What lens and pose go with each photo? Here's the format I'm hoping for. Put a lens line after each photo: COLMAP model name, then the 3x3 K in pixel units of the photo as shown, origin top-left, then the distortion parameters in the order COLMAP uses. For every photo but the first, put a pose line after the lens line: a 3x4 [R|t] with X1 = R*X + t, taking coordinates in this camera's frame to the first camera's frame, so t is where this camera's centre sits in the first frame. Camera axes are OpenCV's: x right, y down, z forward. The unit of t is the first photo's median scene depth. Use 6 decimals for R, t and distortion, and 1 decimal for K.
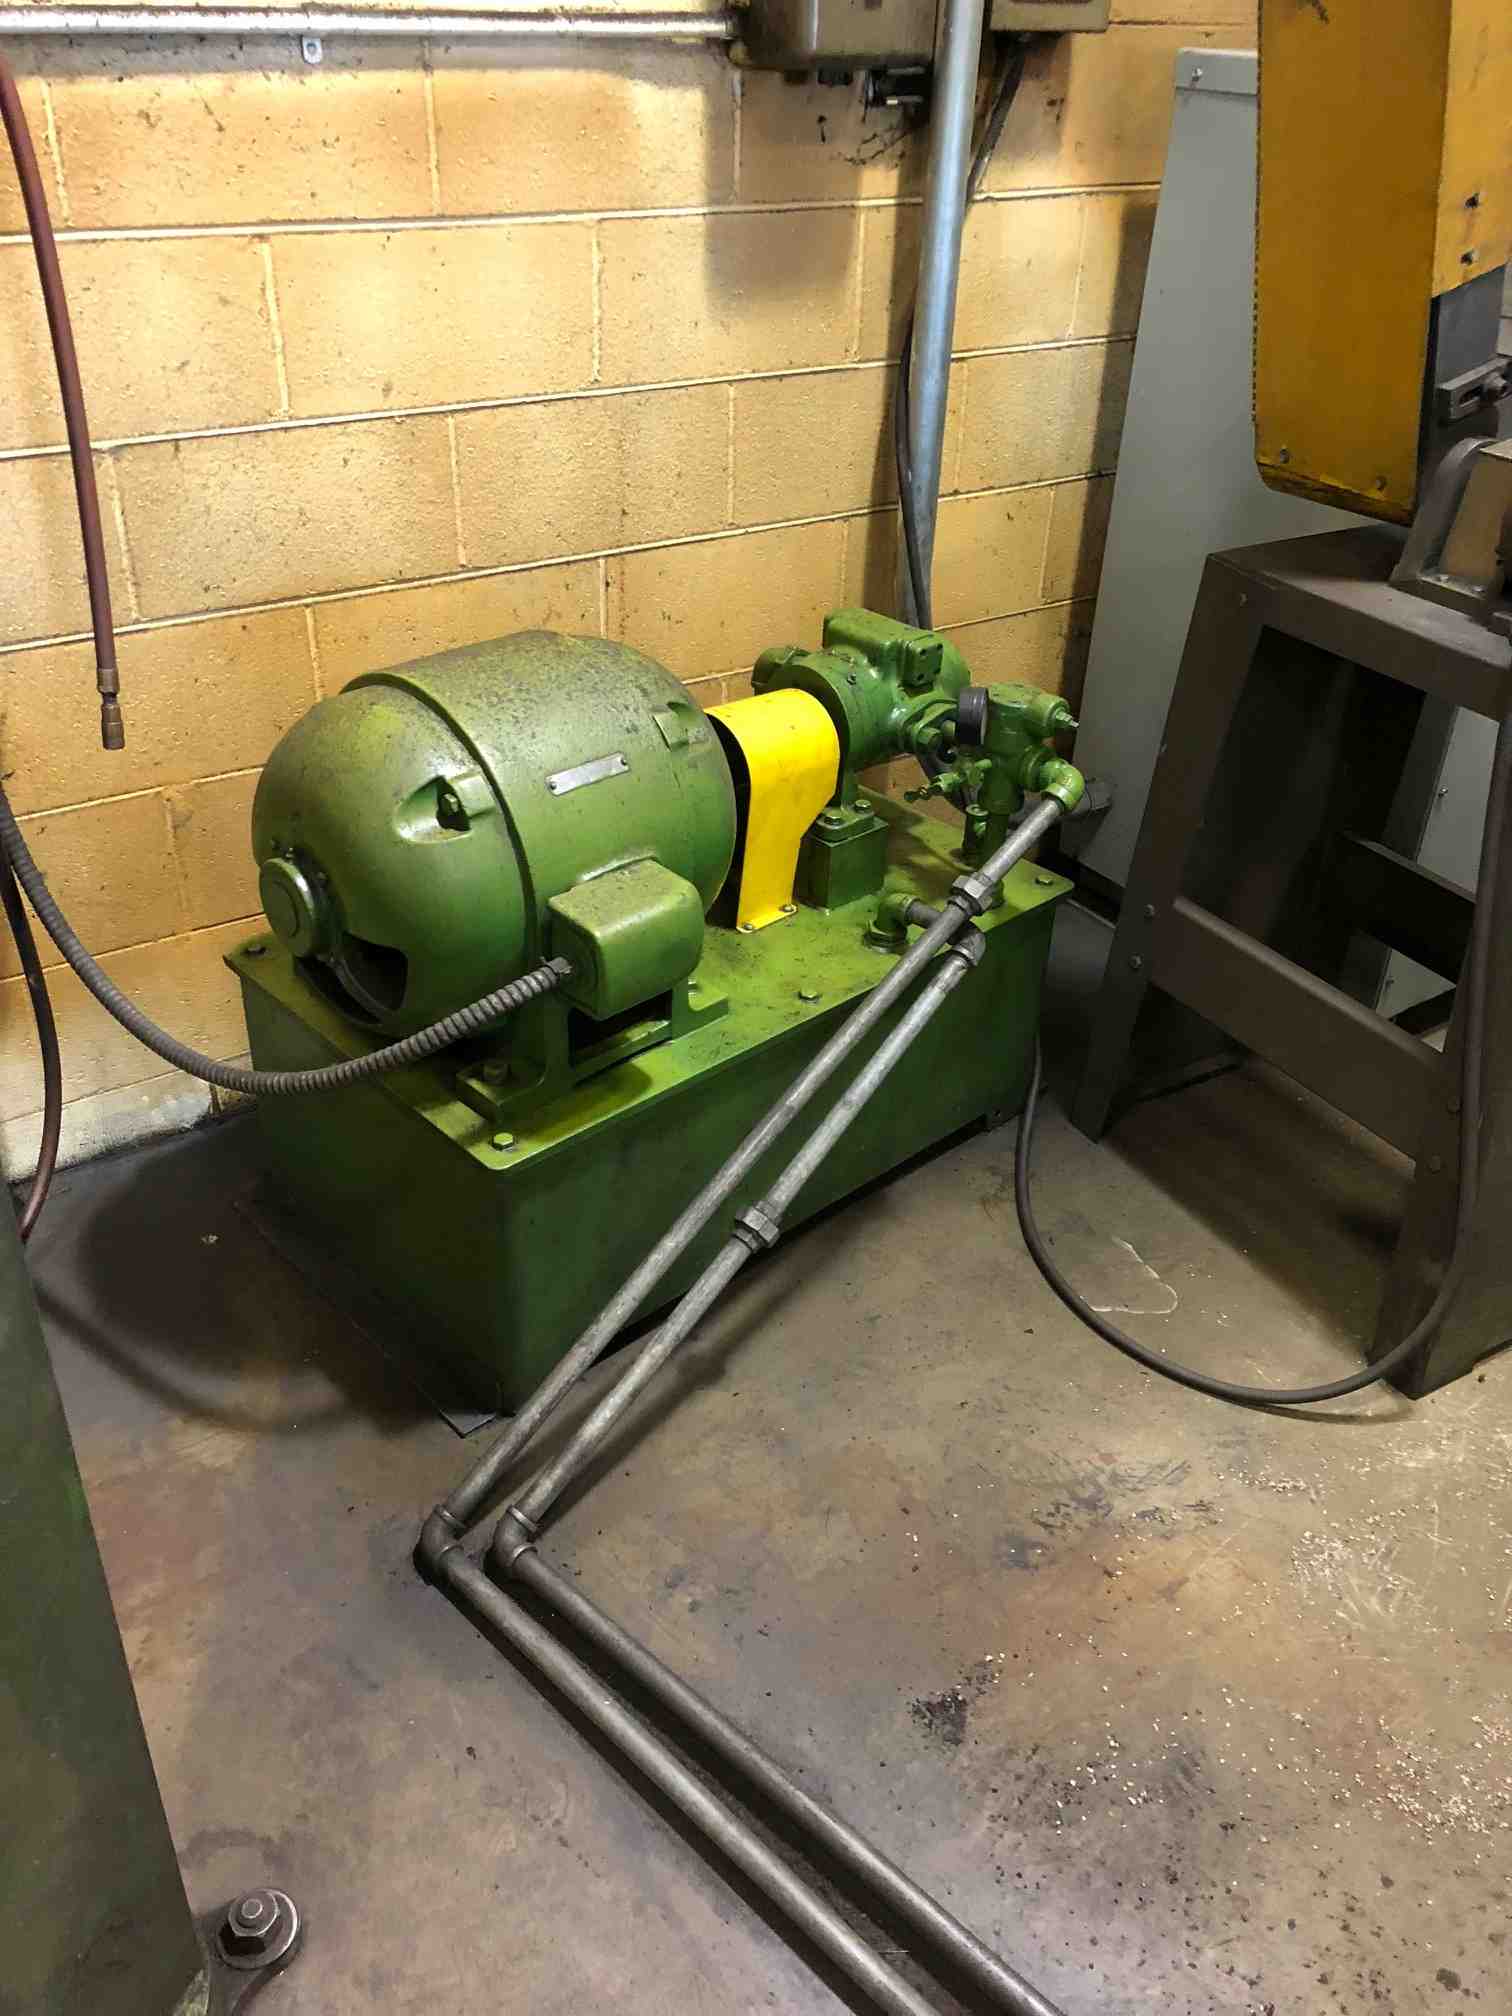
lens RADIAL K [[1663.9, 0, 758.5], [0, 1663.9, 1011.8], [0, 0, 1]] dist [0.037860, -0.020790]
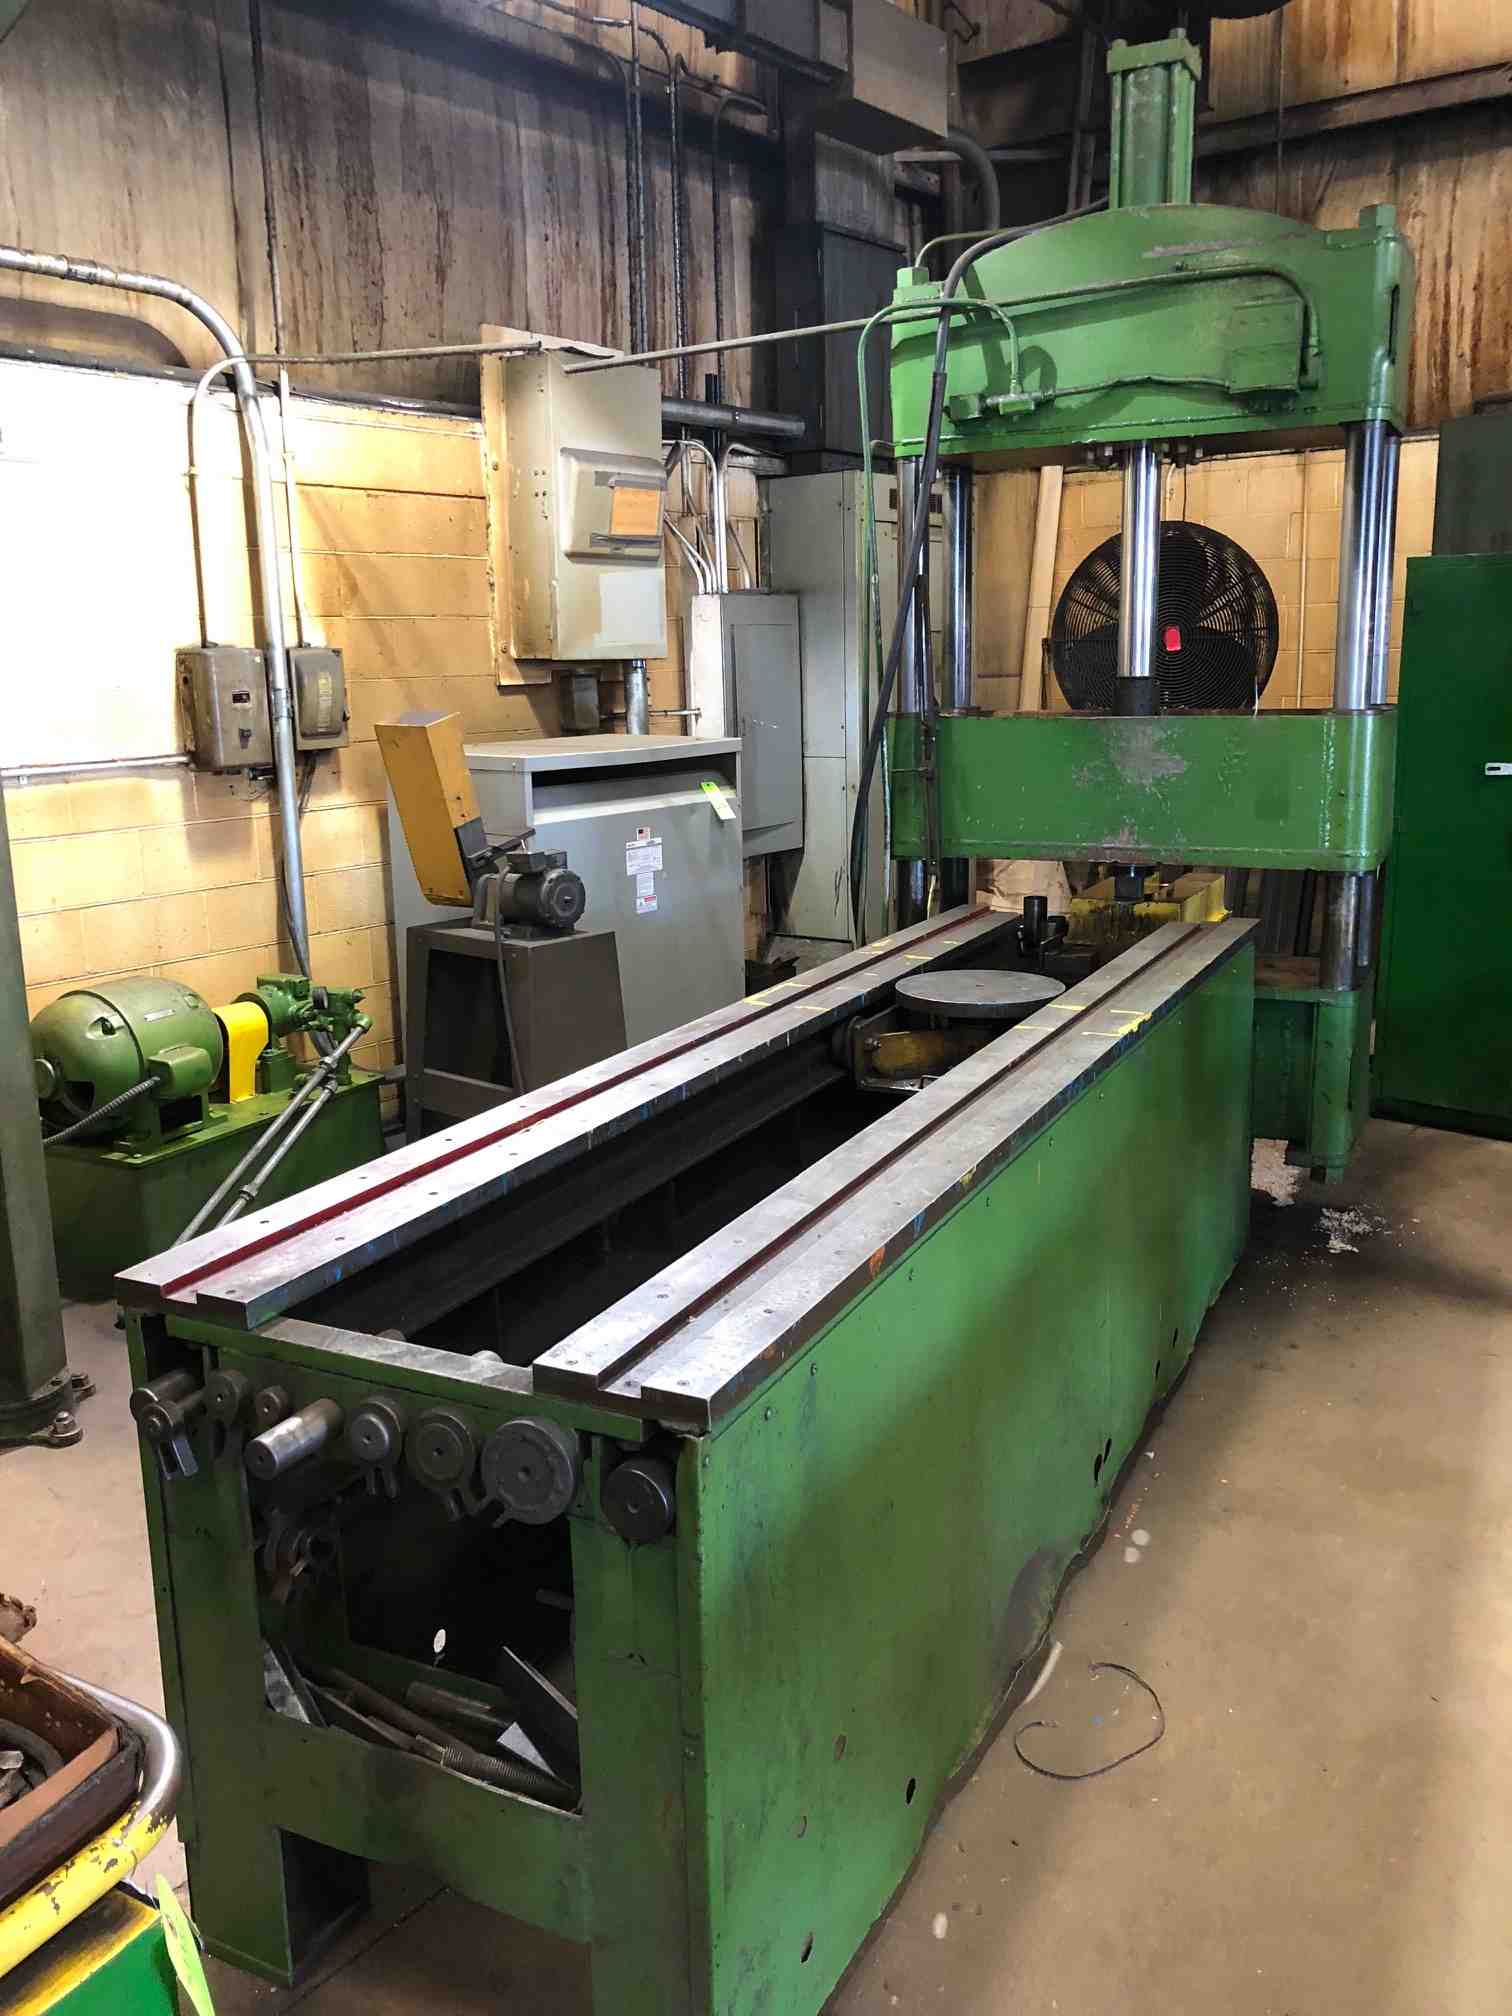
lens RADIAL K [[1663.9, 0, 756.2], [0, 1663.9, 1005.1], [0, 0, 1]] dist [0.037860, -0.020790]
pose [[0.950520, -0.113810, 0.289065, 0.026547], [0.203325, 0.931414, -0.301872, 0.694695], [-0.234883, 0.345710, 0.908468, -1.358902]]
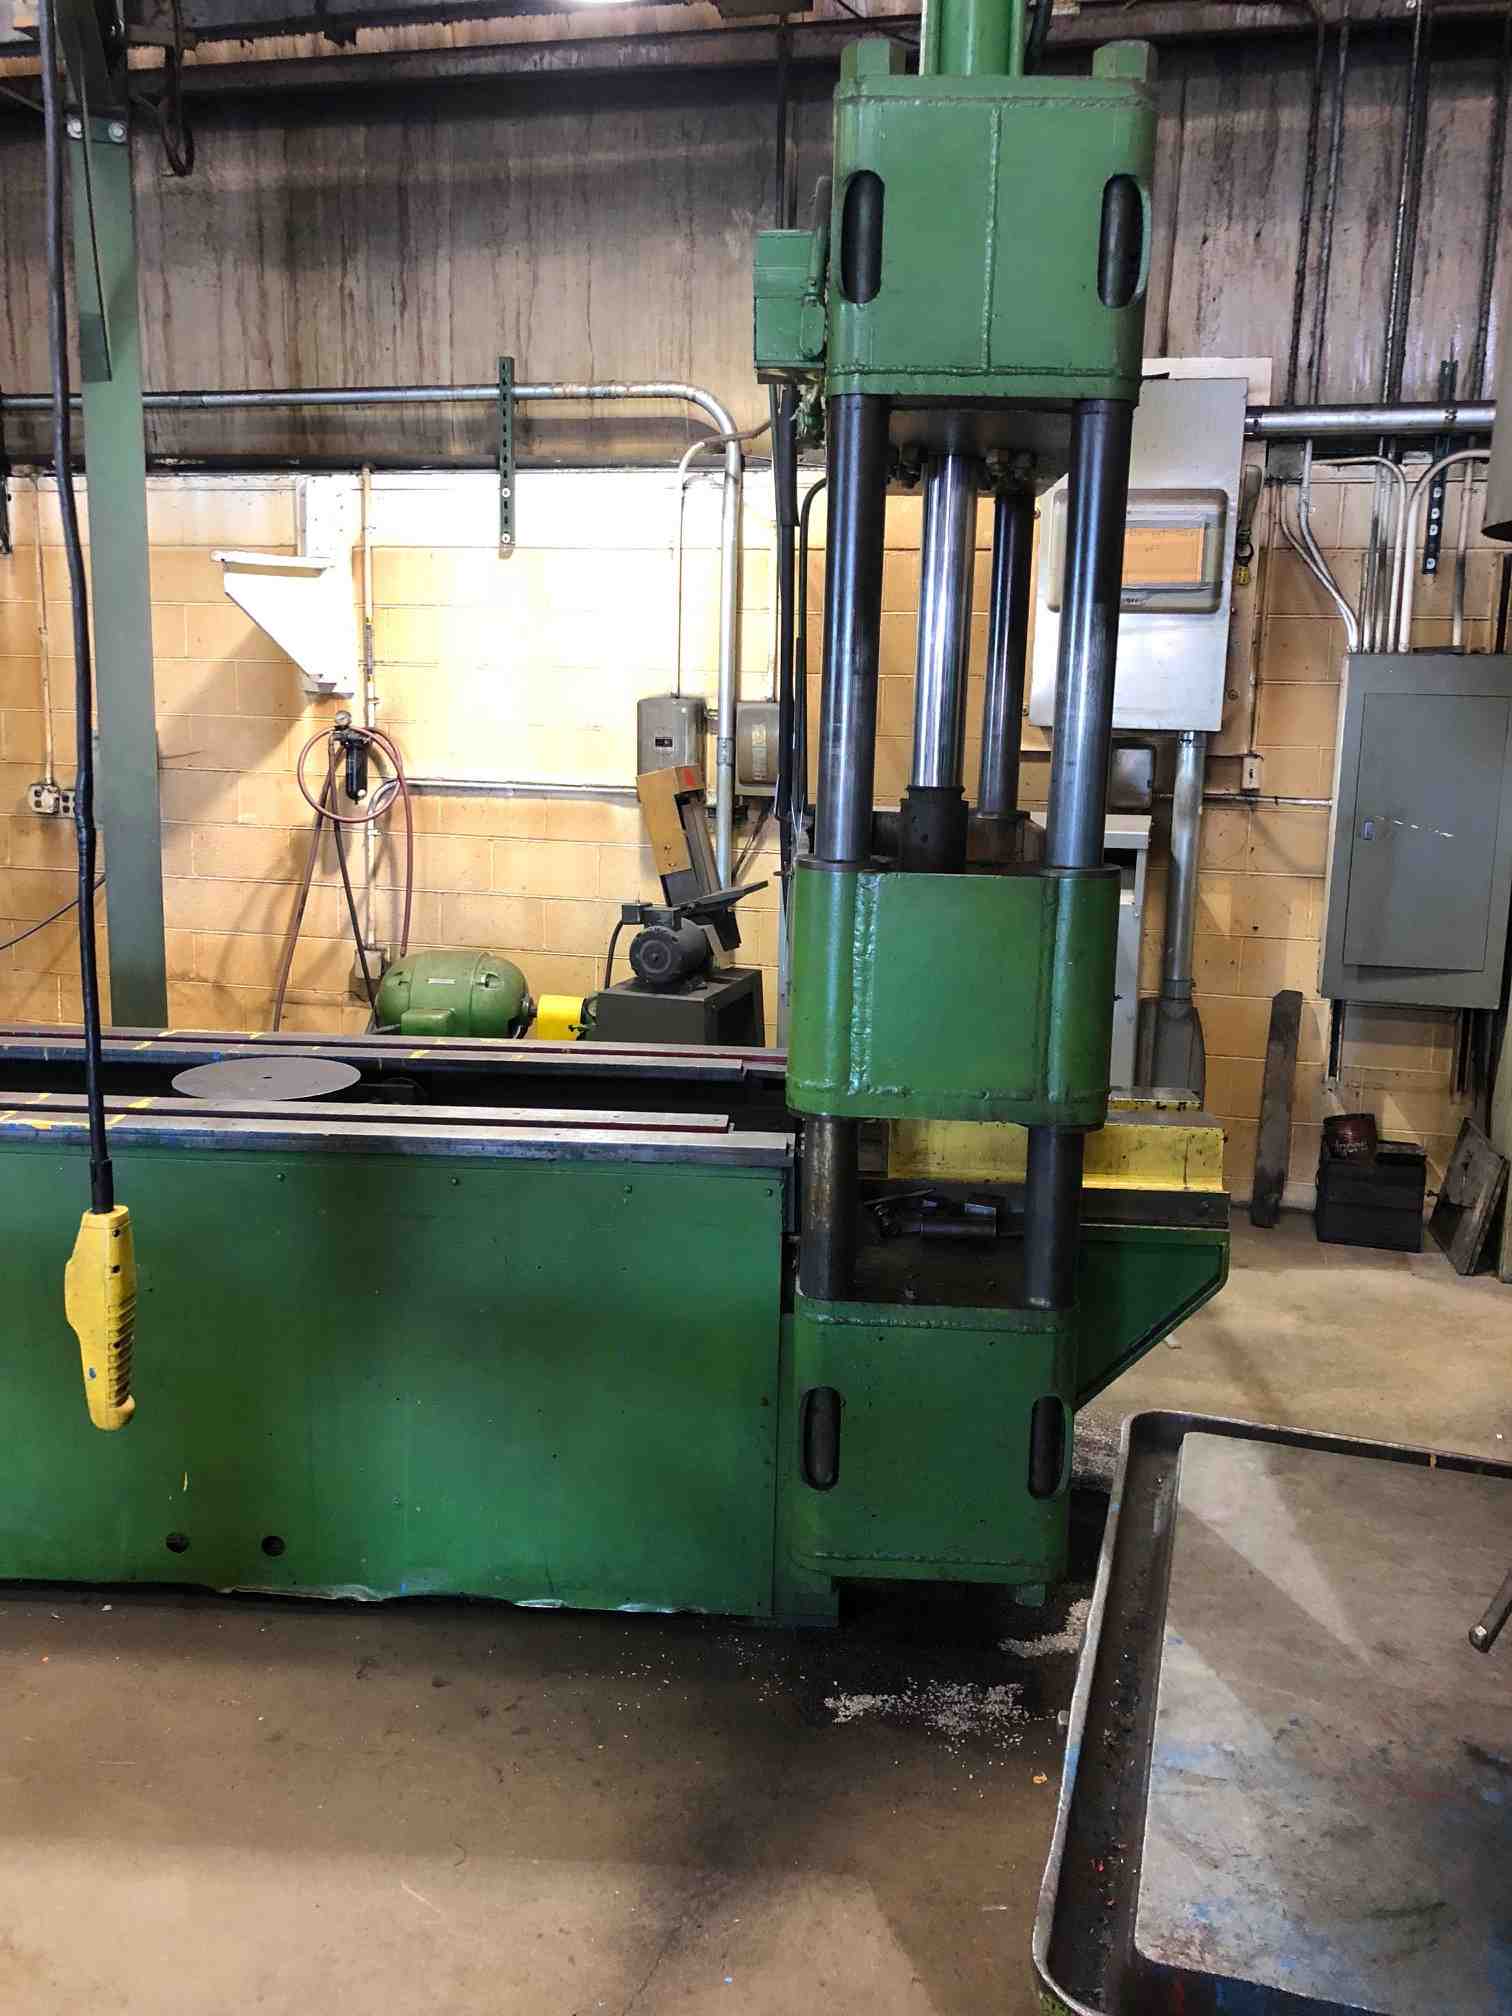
lens RADIAL K [[1663.9, 0, 758.4], [0, 1663.9, 999.4], [0, 0, 1]] dist [0.037860, -0.020790]
pose [[0.655806, 0.121996, -0.745007, 2.329969], [-0.398742, 0.893945, -0.204615, 0.262621], [0.641034, 0.431253, 0.634899, -0.572225]]
